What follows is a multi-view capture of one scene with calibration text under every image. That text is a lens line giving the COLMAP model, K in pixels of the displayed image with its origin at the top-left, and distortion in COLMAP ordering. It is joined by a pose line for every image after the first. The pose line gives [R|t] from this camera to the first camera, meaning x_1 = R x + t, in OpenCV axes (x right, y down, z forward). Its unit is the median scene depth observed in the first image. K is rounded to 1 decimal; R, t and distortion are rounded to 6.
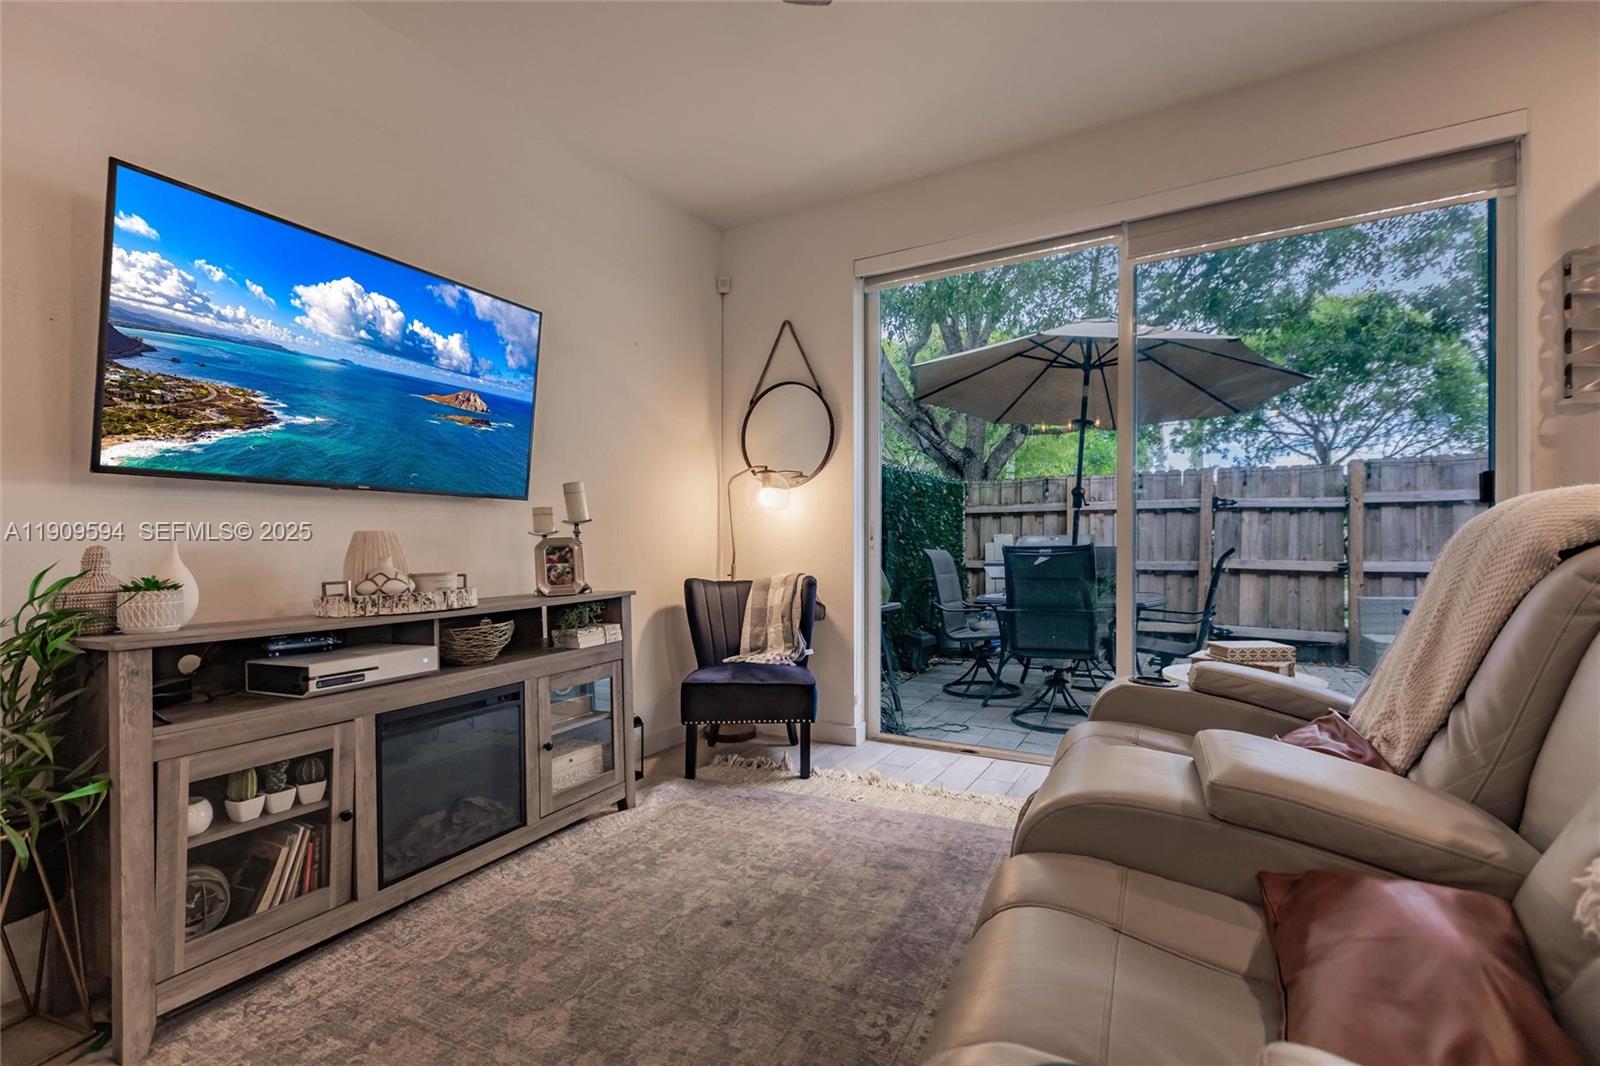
lens RADIAL K [[705.2, 0, 800.5], [0, 705.2, 540.0], [0, 0, 1]] dist [0.000672, 0.000000]
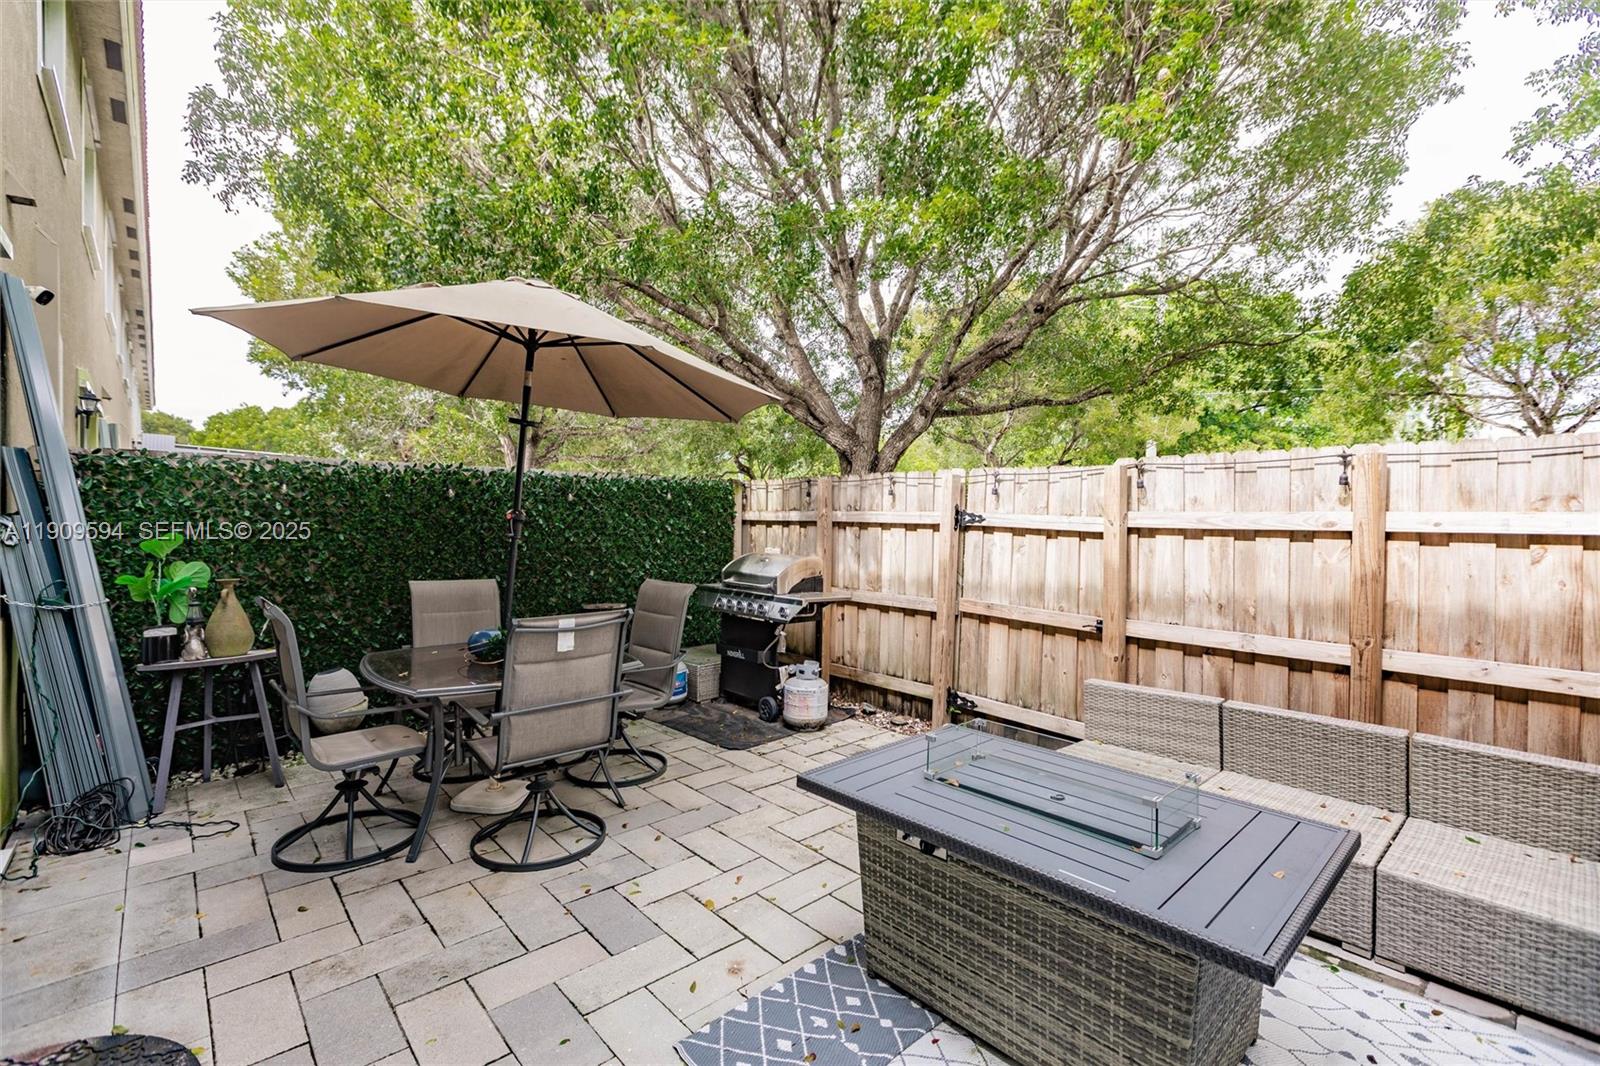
lens RADIAL K [[705.2, 0, 801.6], [0, 705.2, 525.4], [0, 0, 1]] dist [0.000672, 0.000000]
pose [[0.950036, 0.018261, -0.311605, 0.663882], [-0.013836, 0.999770, 0.016405, -0.055742], [0.311833, -0.011274, 0.950070, 0.290488]]
